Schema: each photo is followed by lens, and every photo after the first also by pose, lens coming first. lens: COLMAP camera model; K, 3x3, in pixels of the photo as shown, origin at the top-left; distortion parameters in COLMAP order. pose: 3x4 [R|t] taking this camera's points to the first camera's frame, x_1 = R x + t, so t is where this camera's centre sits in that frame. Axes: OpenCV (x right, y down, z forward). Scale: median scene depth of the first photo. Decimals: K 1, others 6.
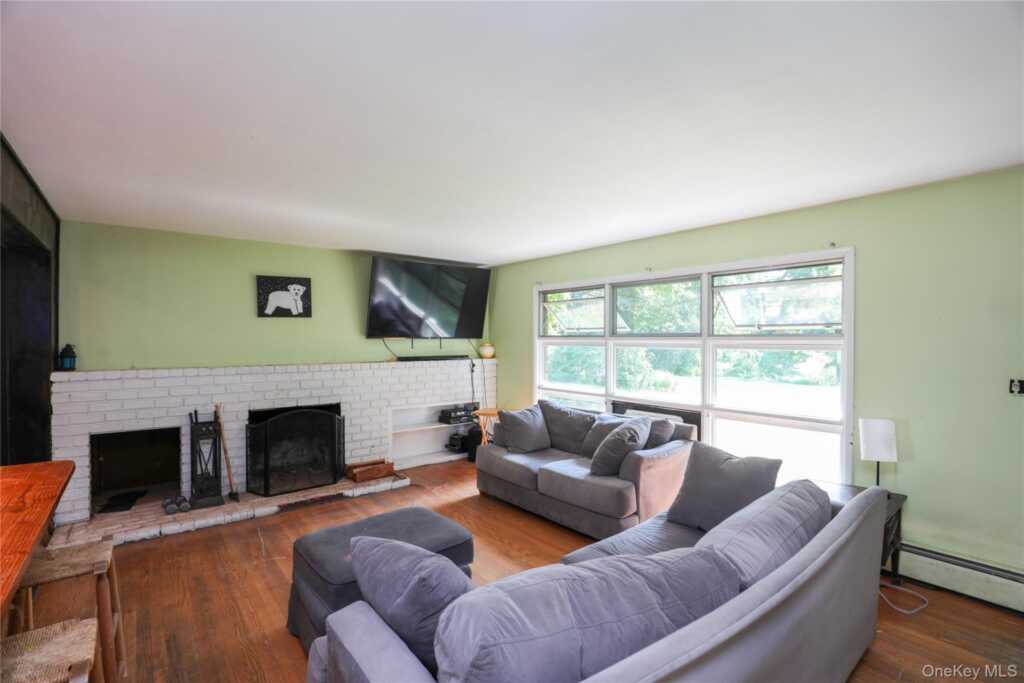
lens RADIAL K [[469.2, 0, 507.3], [0, 469.2, 344.2], [0, 0, 1]] dist [-0.037675, 0.007571]
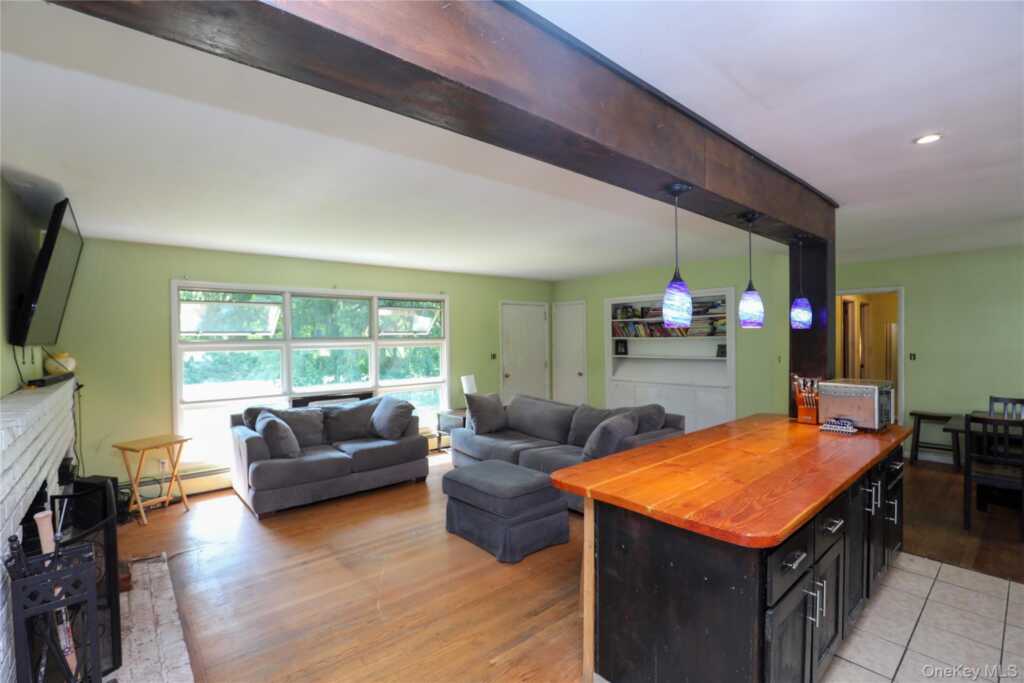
lens RADIAL K [[466.3, 0, 516.0], [0, 466.3, 337.6], [0, 0, 1]] dist [-0.045967, 0.000182]
pose [[-0.043950, -0.001501, 0.999033, -0.947166], [0.023921, 0.999711, 0.002554, -0.012759], [-0.998747, 0.024010, -0.043902, 0.551615]]
